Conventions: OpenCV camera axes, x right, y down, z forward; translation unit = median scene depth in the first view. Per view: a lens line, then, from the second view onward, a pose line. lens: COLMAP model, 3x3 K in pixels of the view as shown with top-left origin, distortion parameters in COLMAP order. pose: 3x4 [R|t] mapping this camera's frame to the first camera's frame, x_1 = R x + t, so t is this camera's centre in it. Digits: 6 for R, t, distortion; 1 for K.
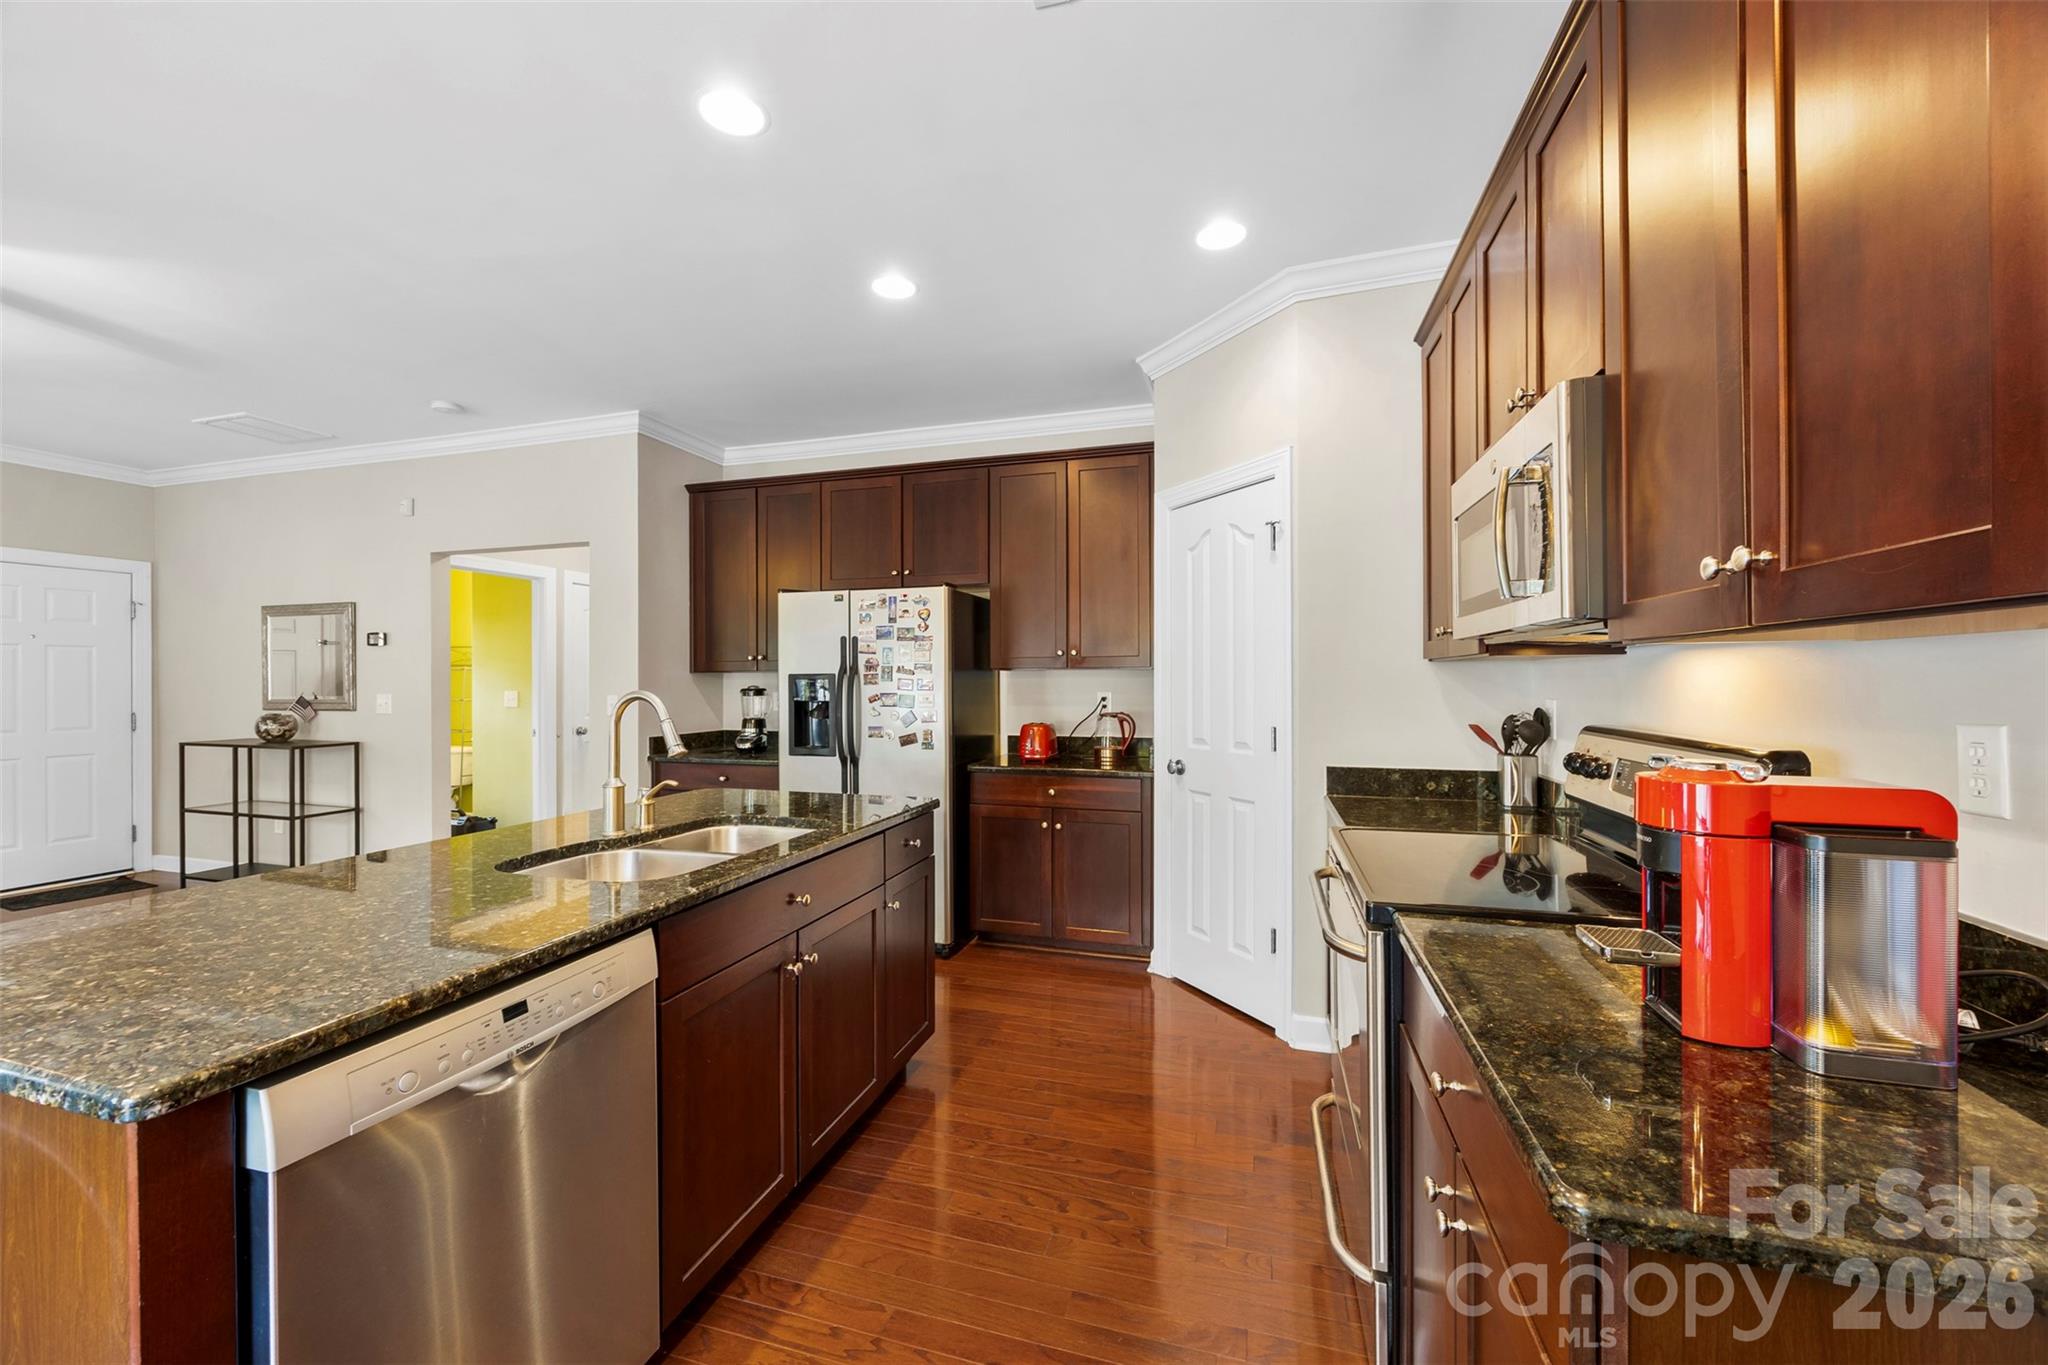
lens RADIAL K [[792.1, 0, 1018.3], [0, 792.1, 676.1], [0, 0, 1]] dist [-0.003396, -0.000216]
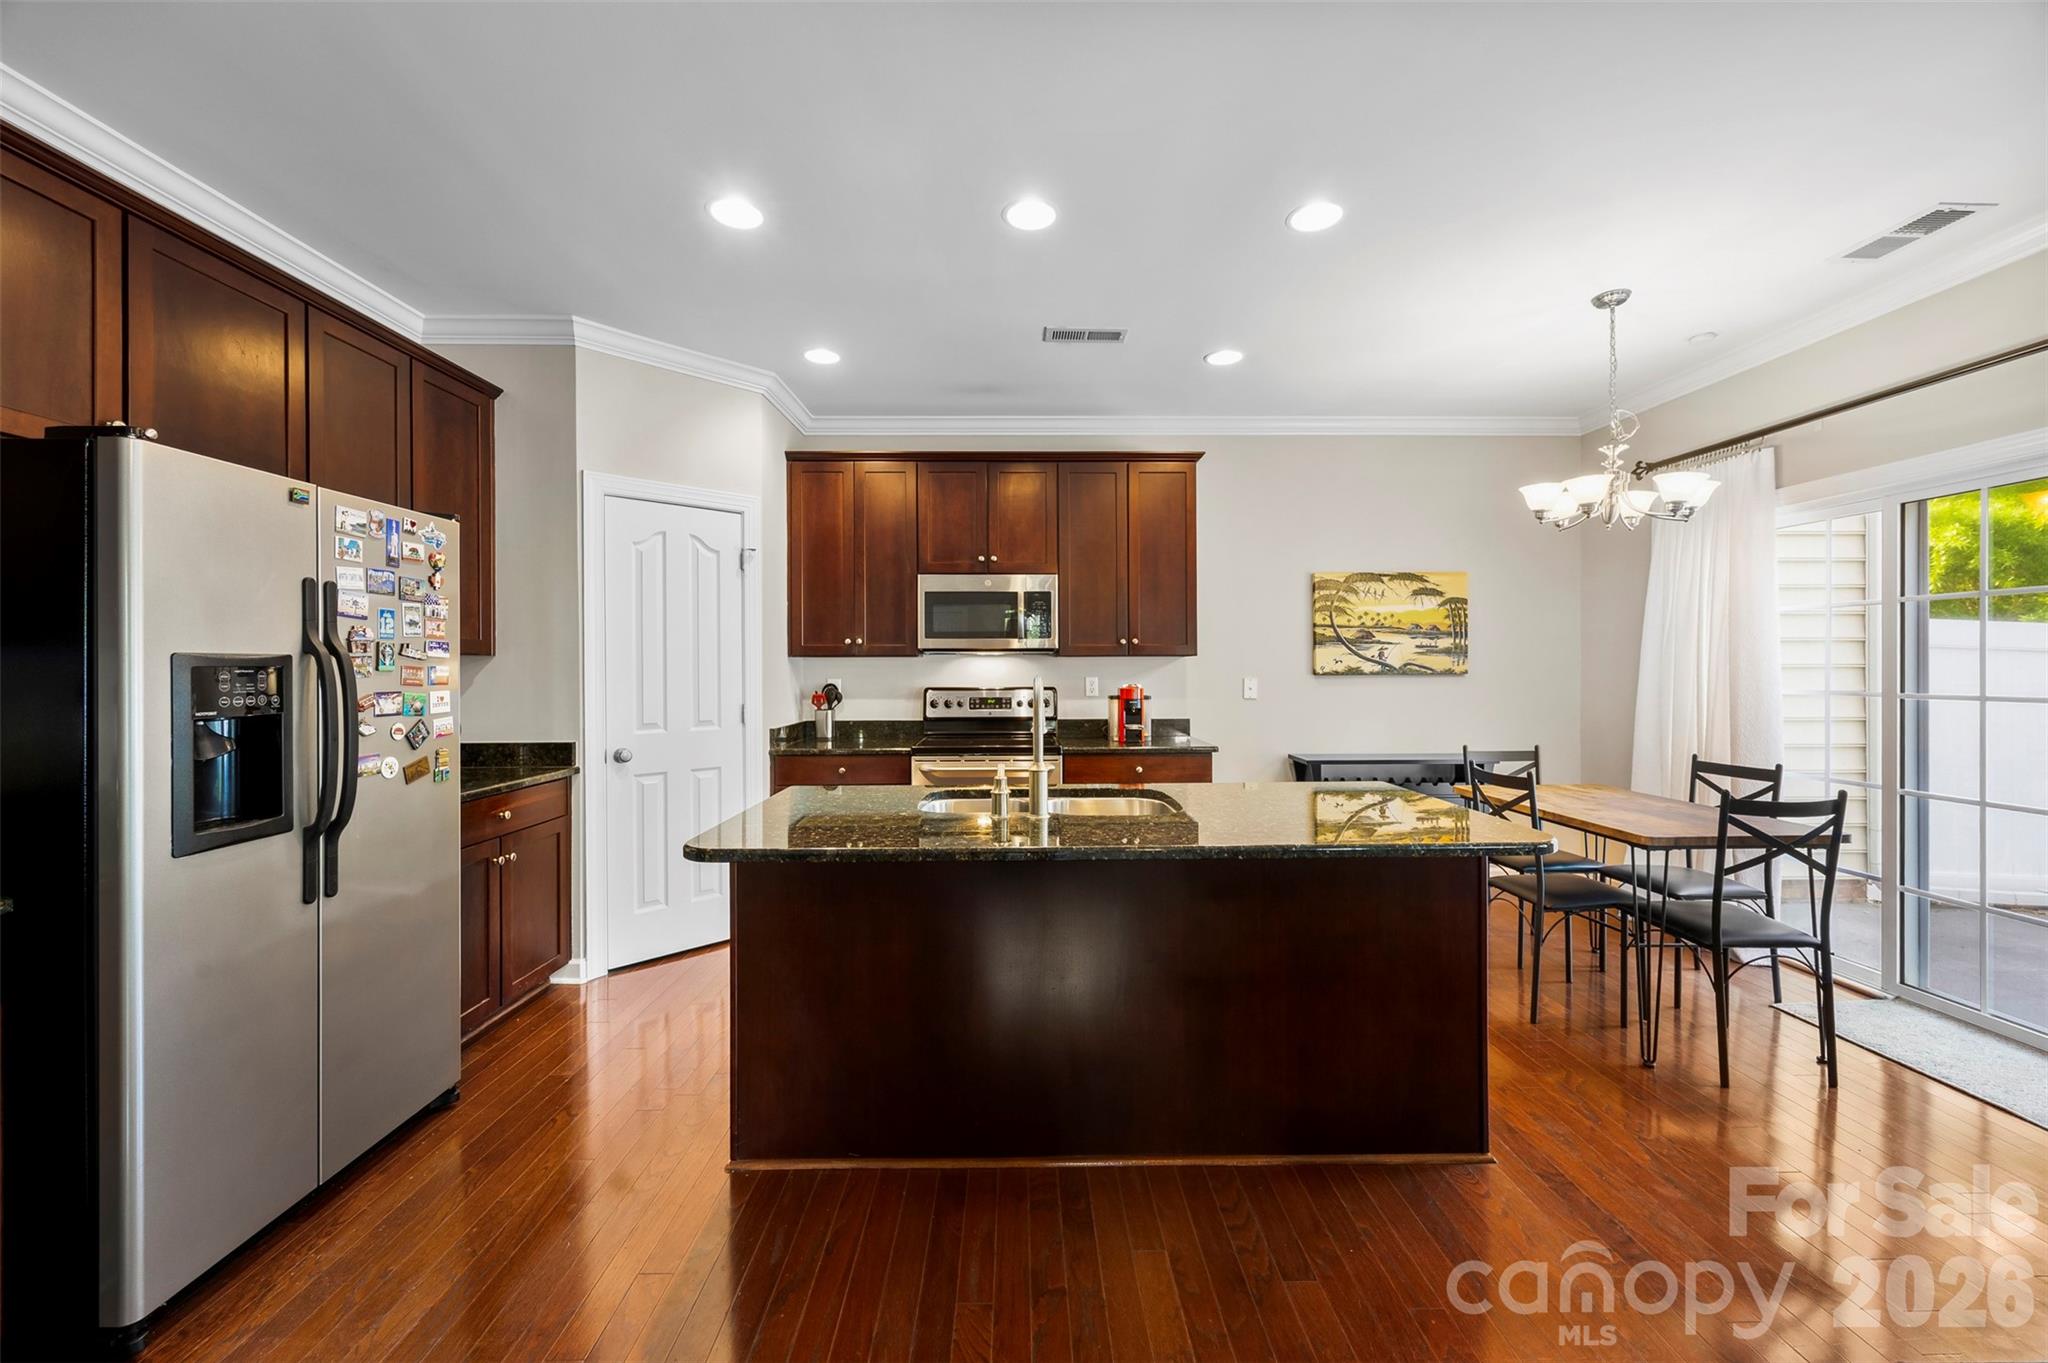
lens RADIAL K [[792.1, 0, 1026.1], [0, 792.1, 659.8], [0, 0, 1]] dist [-0.003396, -0.000216]
pose [[-0.310175, 0.013007, 0.950590, -0.778743], [-0.000118, 0.999906, -0.013720, 0.005908], [-0.950679, -0.004368, -0.310144, 0.700011]]
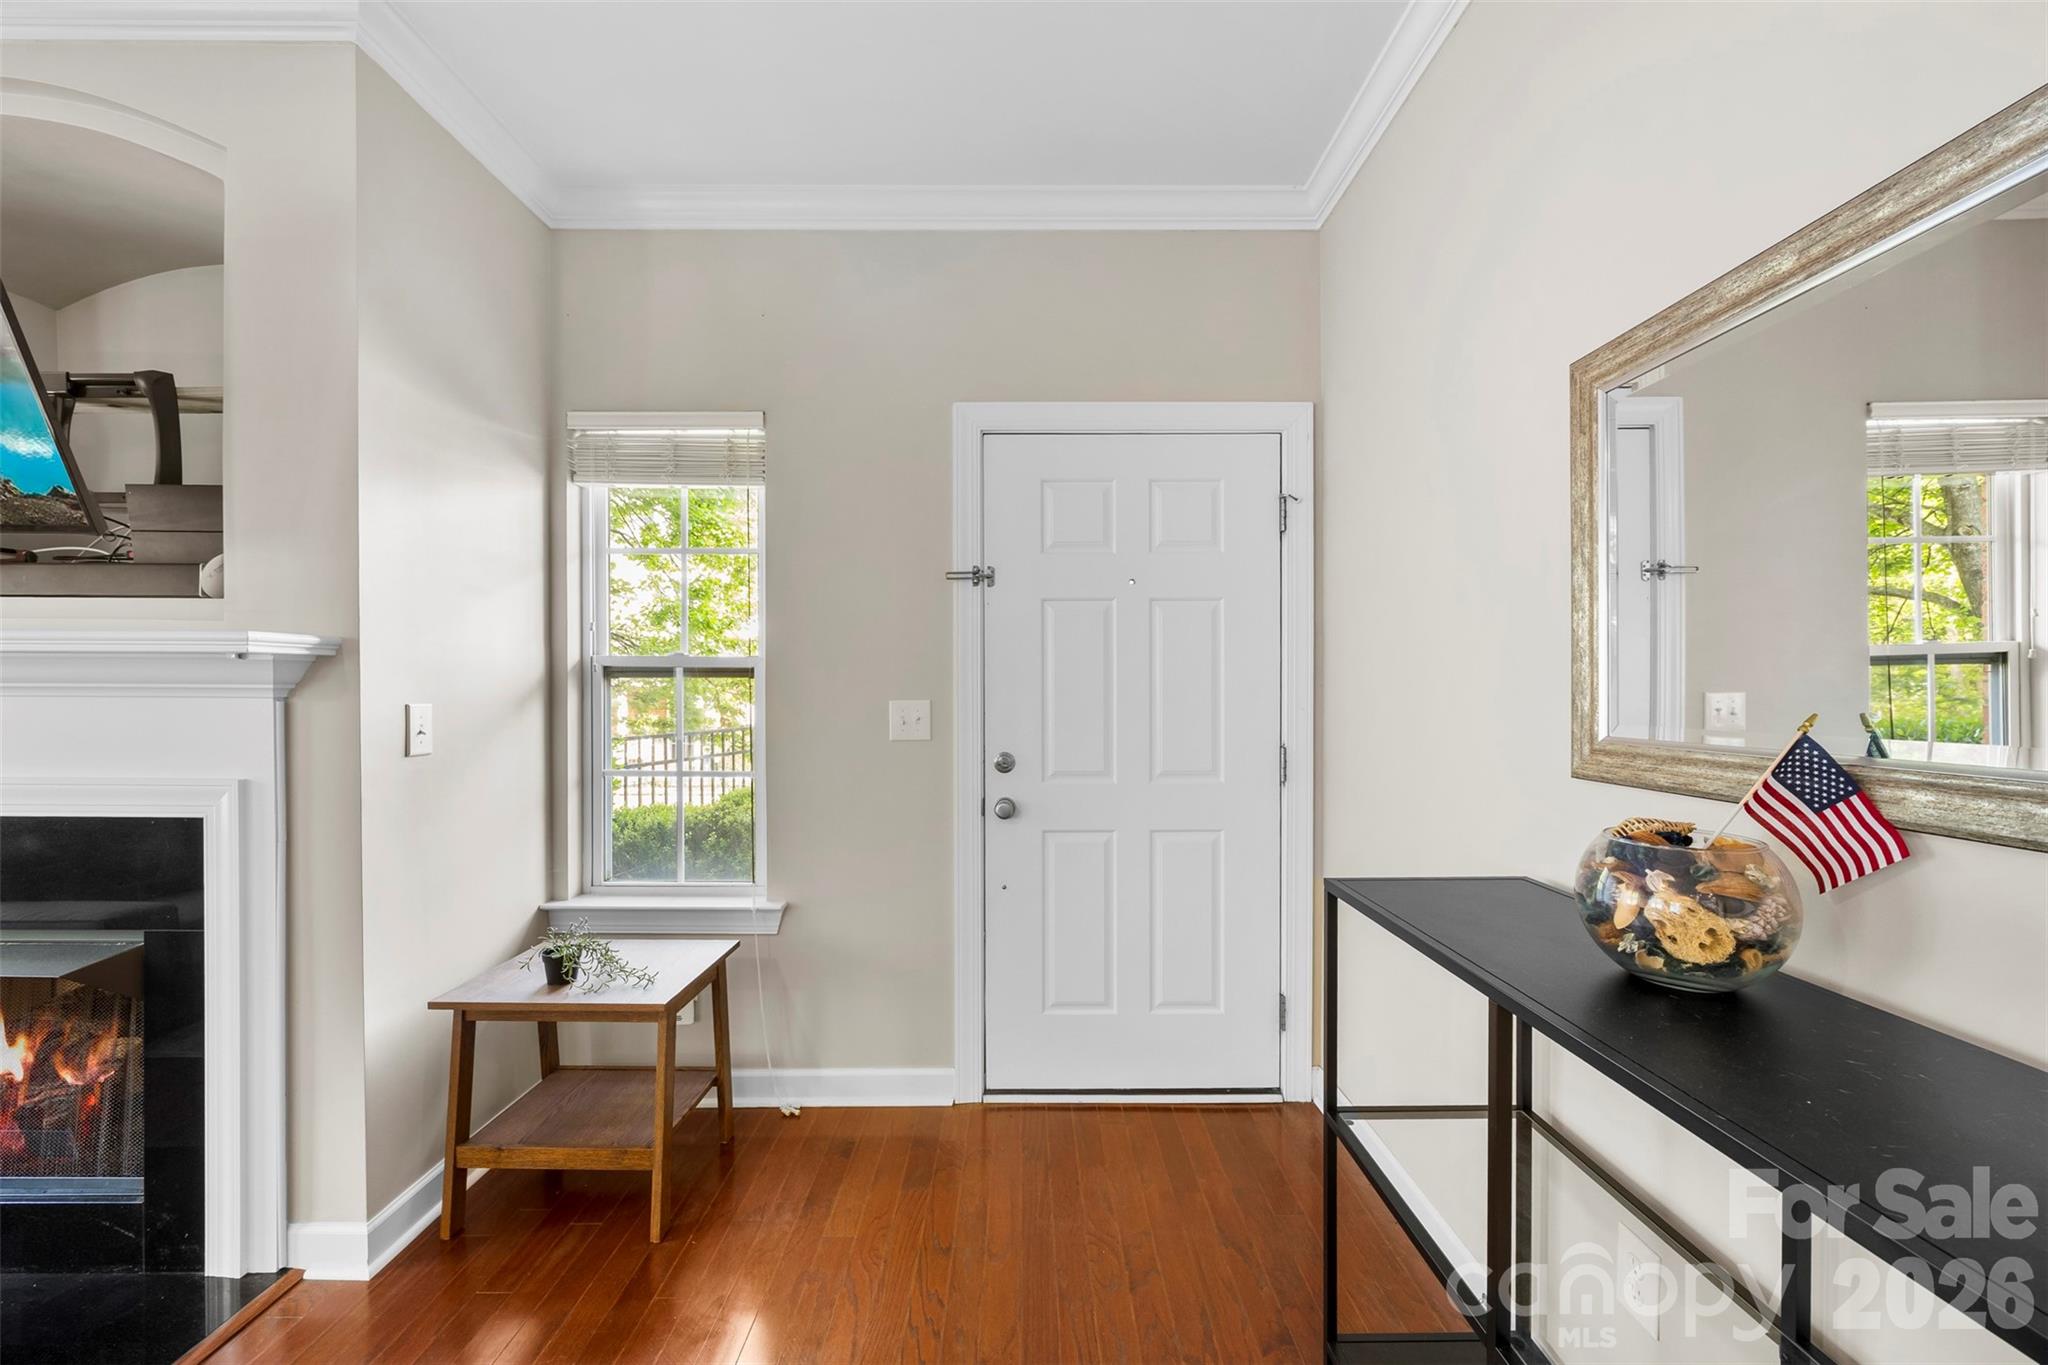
lens RADIAL K [[792.1, 0, 1024.2], [0, 792.1, 699.0], [0, 0, 1]] dist [-0.003396, -0.000216]
pose [[0.294873, 0.014514, -0.955426, -0.995465], [0.003490, 0.999862, 0.016266, 0.017282], [0.955530, -0.008131, 0.294781, 0.983663]]
